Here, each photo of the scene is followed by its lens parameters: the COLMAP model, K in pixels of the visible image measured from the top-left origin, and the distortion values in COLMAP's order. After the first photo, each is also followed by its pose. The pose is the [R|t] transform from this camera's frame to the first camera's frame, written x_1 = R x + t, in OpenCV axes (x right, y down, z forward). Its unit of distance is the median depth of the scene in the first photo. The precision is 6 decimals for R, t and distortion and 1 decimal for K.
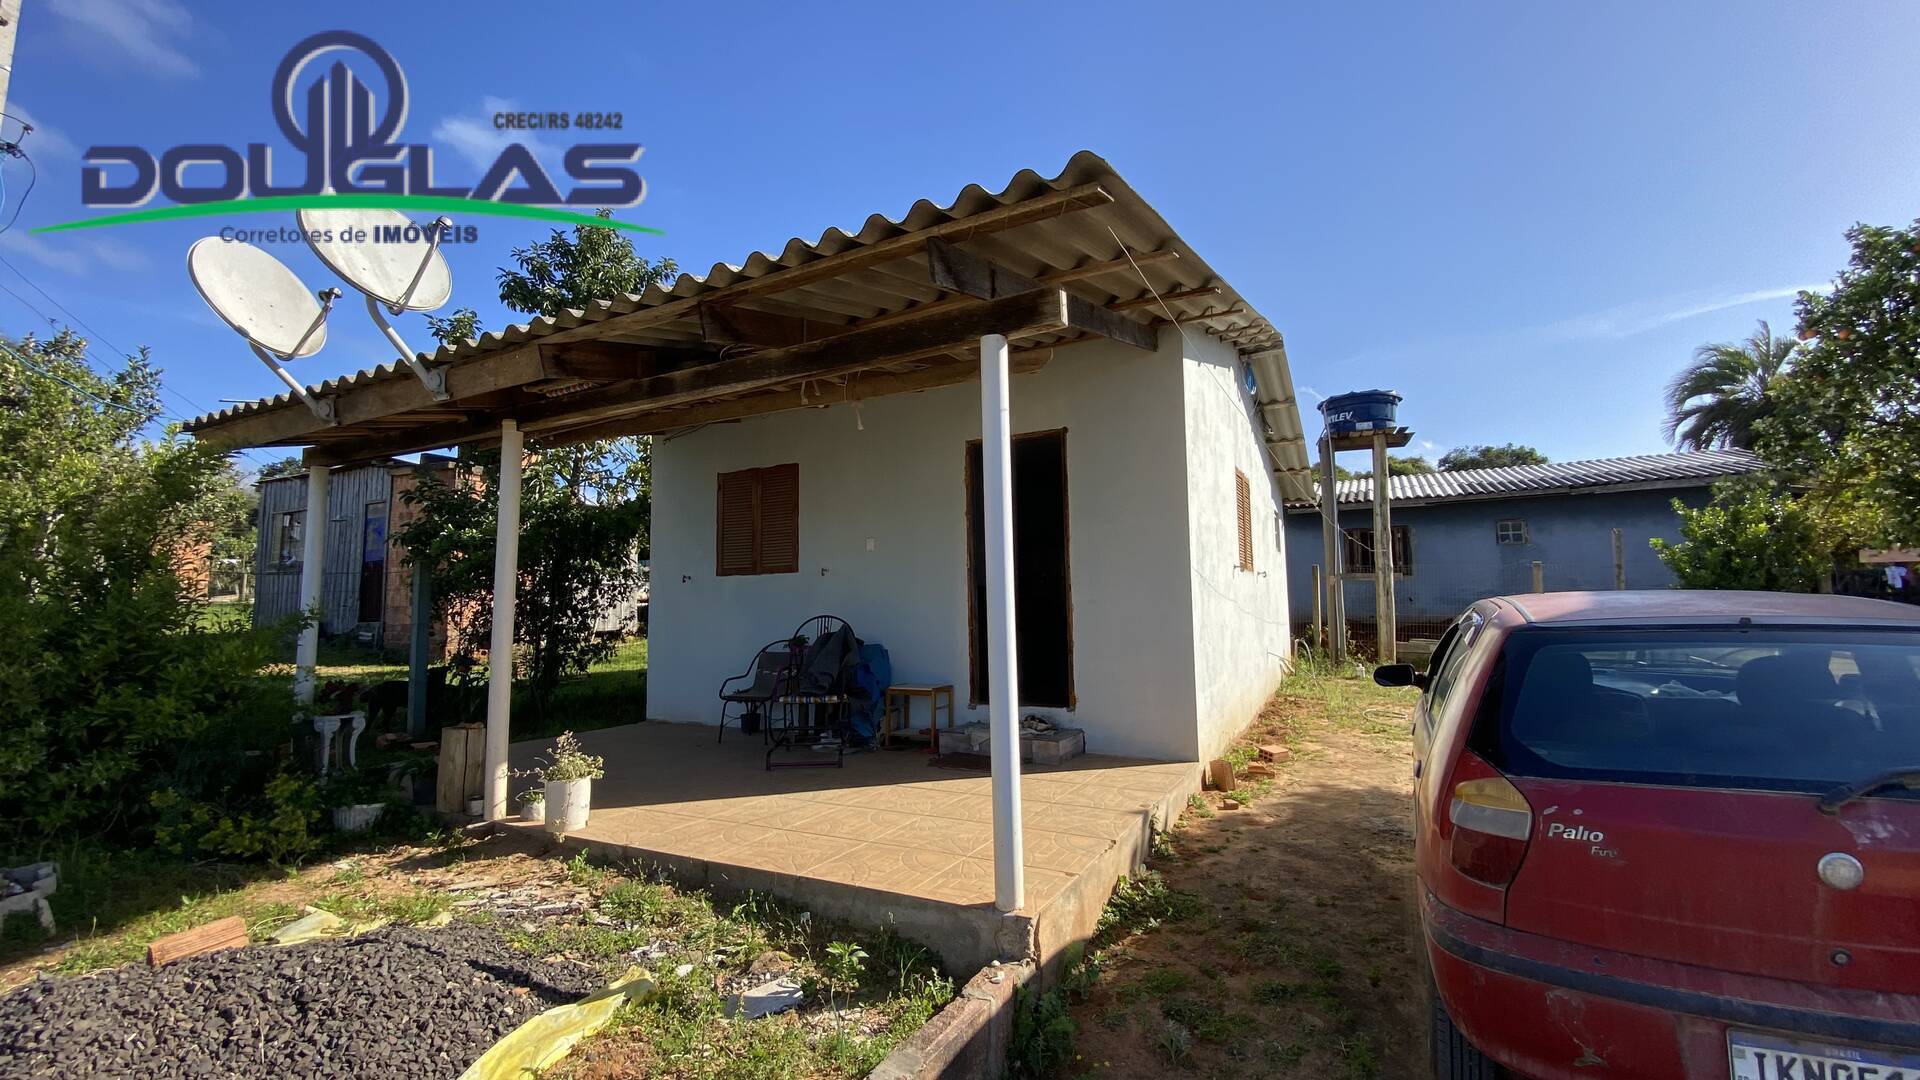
lens RADIAL K [[785.8, 0, 951.8], [0, 785.8, 540.2], [0, 0, 1]] dist [0.017268, -0.019243]
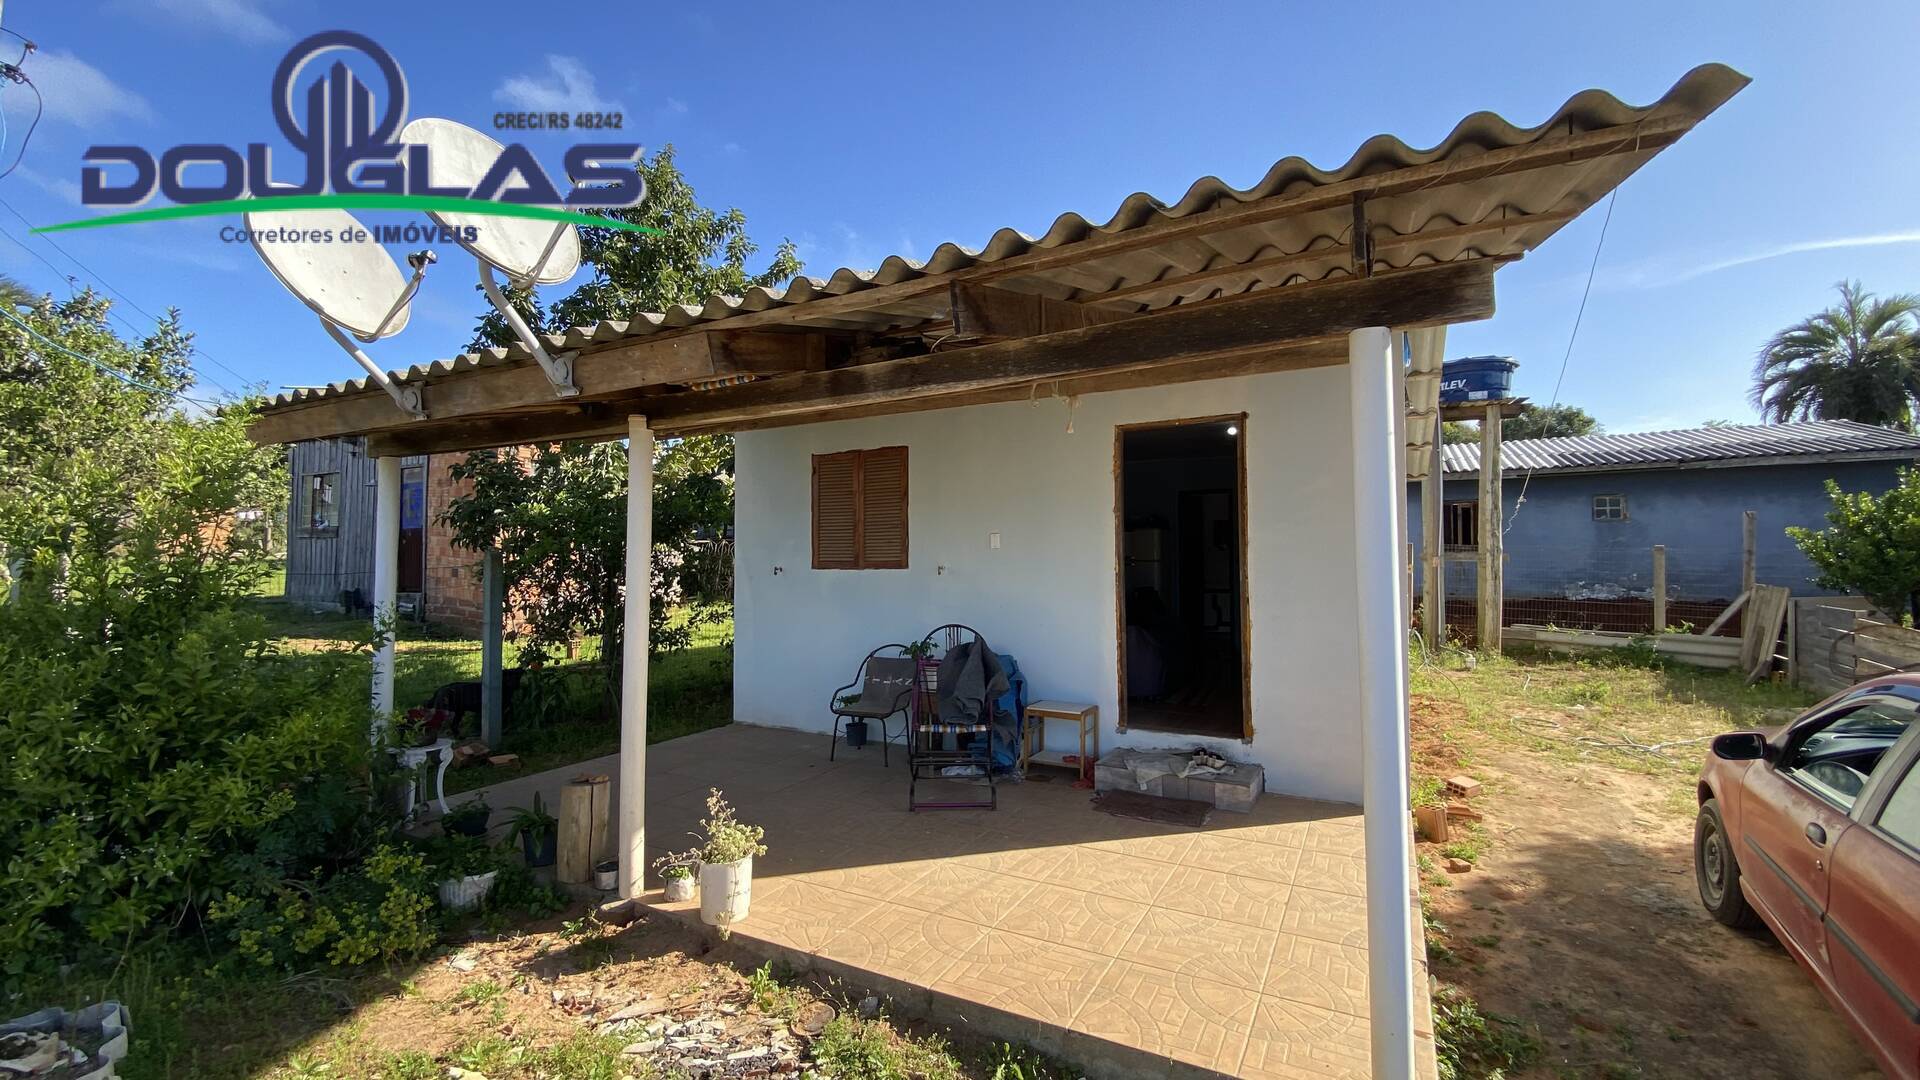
lens RADIAL K [[791.3, 0, 959.5], [0, 791.3, 542.8], [0, 0, 1]] dist [0.016153, -0.018066]
pose [[0.999885, 0.009702, -0.011627, -0.223660], [-0.008989, 0.998165, 0.059886, -0.075302], [0.012187, -0.059774, 0.998138, 0.182232]]
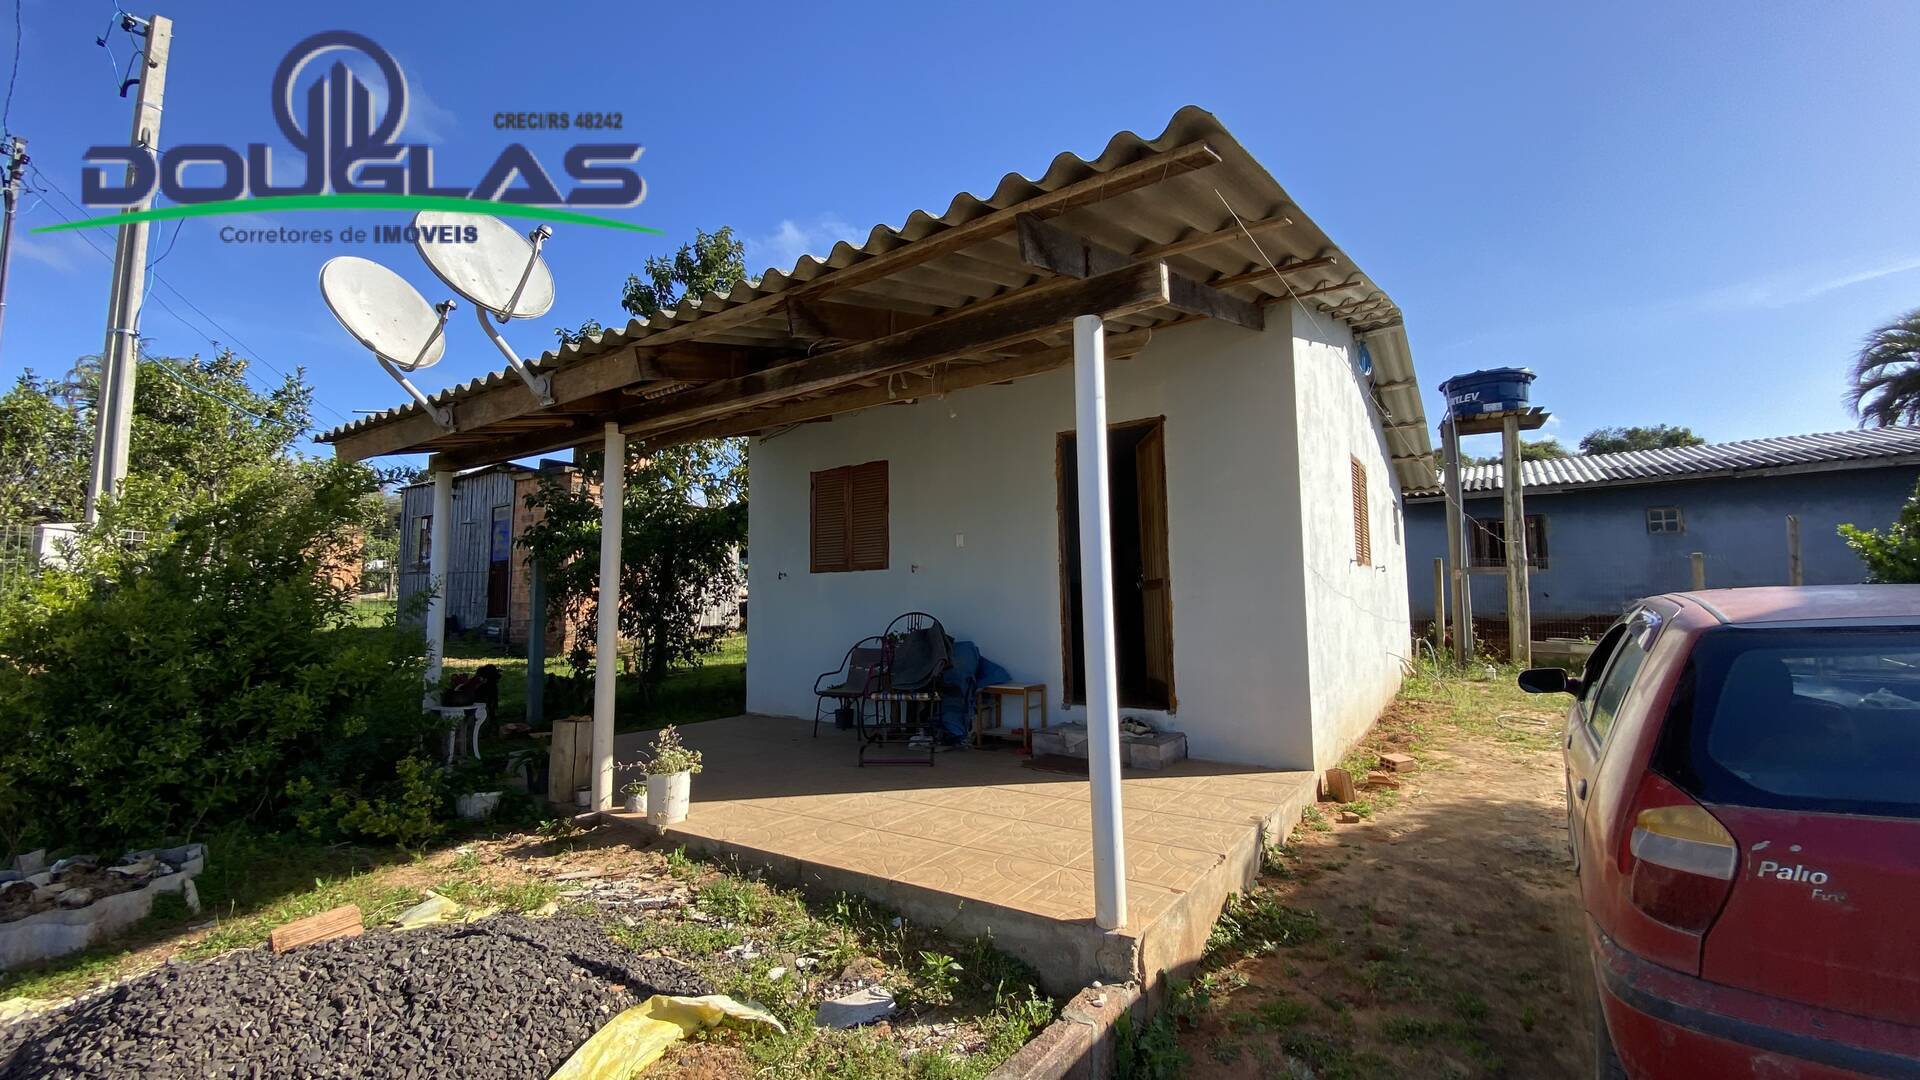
lens RADIAL K [[785.8, 0, 951.8], [0, 785.8, 540.2], [0, 0, 1]] dist [0.017268, -0.019243]
pose [[0.993287, -0.009363, -0.115293, -0.001832], [0.009928, 0.999941, 0.004325, 0.001078], [0.115246, -0.005441, 0.993322, 0.030575]]
